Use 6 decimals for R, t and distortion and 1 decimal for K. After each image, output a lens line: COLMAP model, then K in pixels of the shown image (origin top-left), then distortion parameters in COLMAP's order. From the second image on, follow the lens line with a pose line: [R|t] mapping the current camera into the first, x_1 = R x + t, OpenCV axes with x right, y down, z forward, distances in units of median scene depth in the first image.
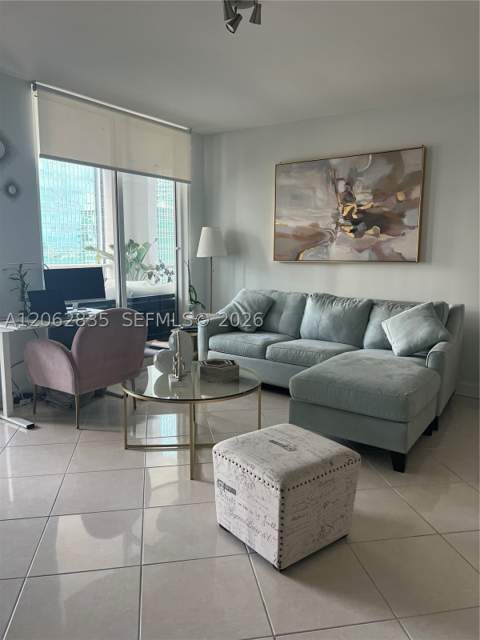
lens RADIAL K [[481.2, 0, 239.3], [0, 481.2, 325.0], [0, 0, 1]] dist [0.048995, -0.057056]
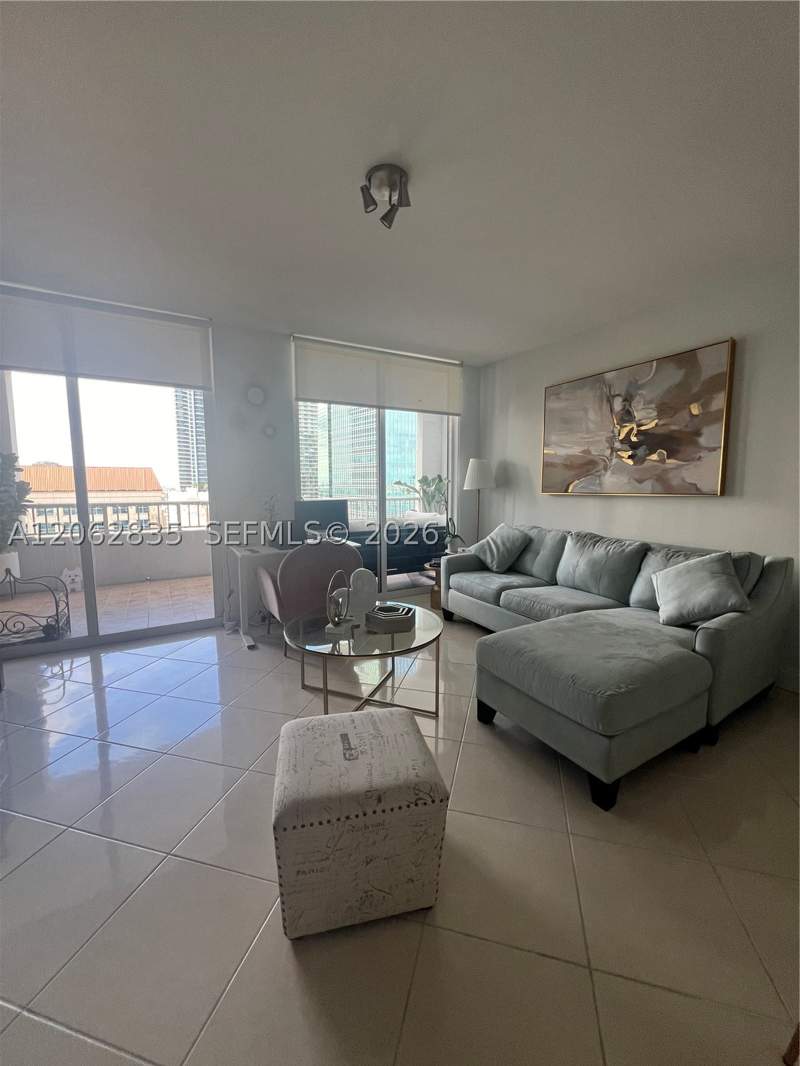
lens RADIAL K [[424.8, 0, 400.8], [0, 424.8, 529.7], [0, 0, 1]] dist [0.000532, -0.000170]
pose [[0.904588, 0.036839, -0.424692, 0.204131], [-0.057926, 0.997641, -0.036843, -0.026432], [0.422333, 0.057929, 0.904588, 0.215762]]
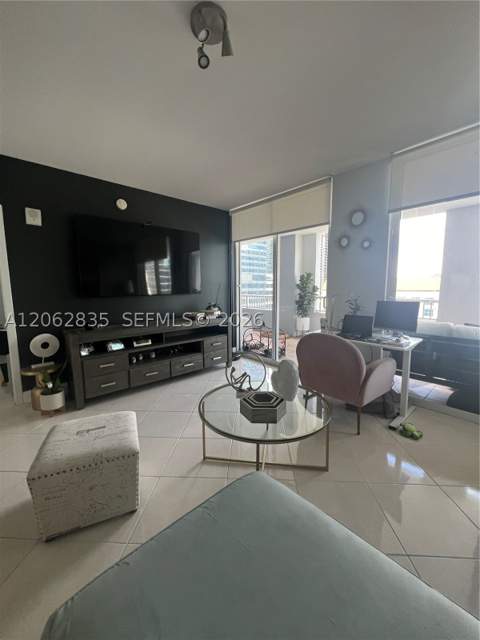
lens RADIAL K [[255.0, 0, 241.3], [0, 255.0, 318.9], [0, 0, 1]] dist [0.000532, -0.000170]
pose [[-0.221865, 0.114973, -0.968275, 0.312156], [-0.151502, 0.976900, 0.150712, -0.105076], [0.963236, 0.180134, -0.199322, 0.723864]]
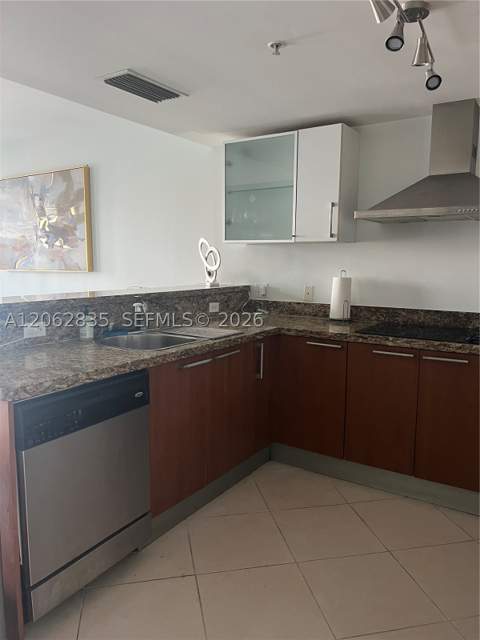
lens RADIAL K [[481.2, 0, 238.9], [0, 481.2, 322.2], [0, 0, 1]] dist [0.048995, -0.057056]
pose [[0.999685, -0.004314, 0.024713, 0.674189], [0.004949, 0.999658, -0.025676, 0.013858], [-0.024594, 0.025790, 0.999365, -0.091901]]
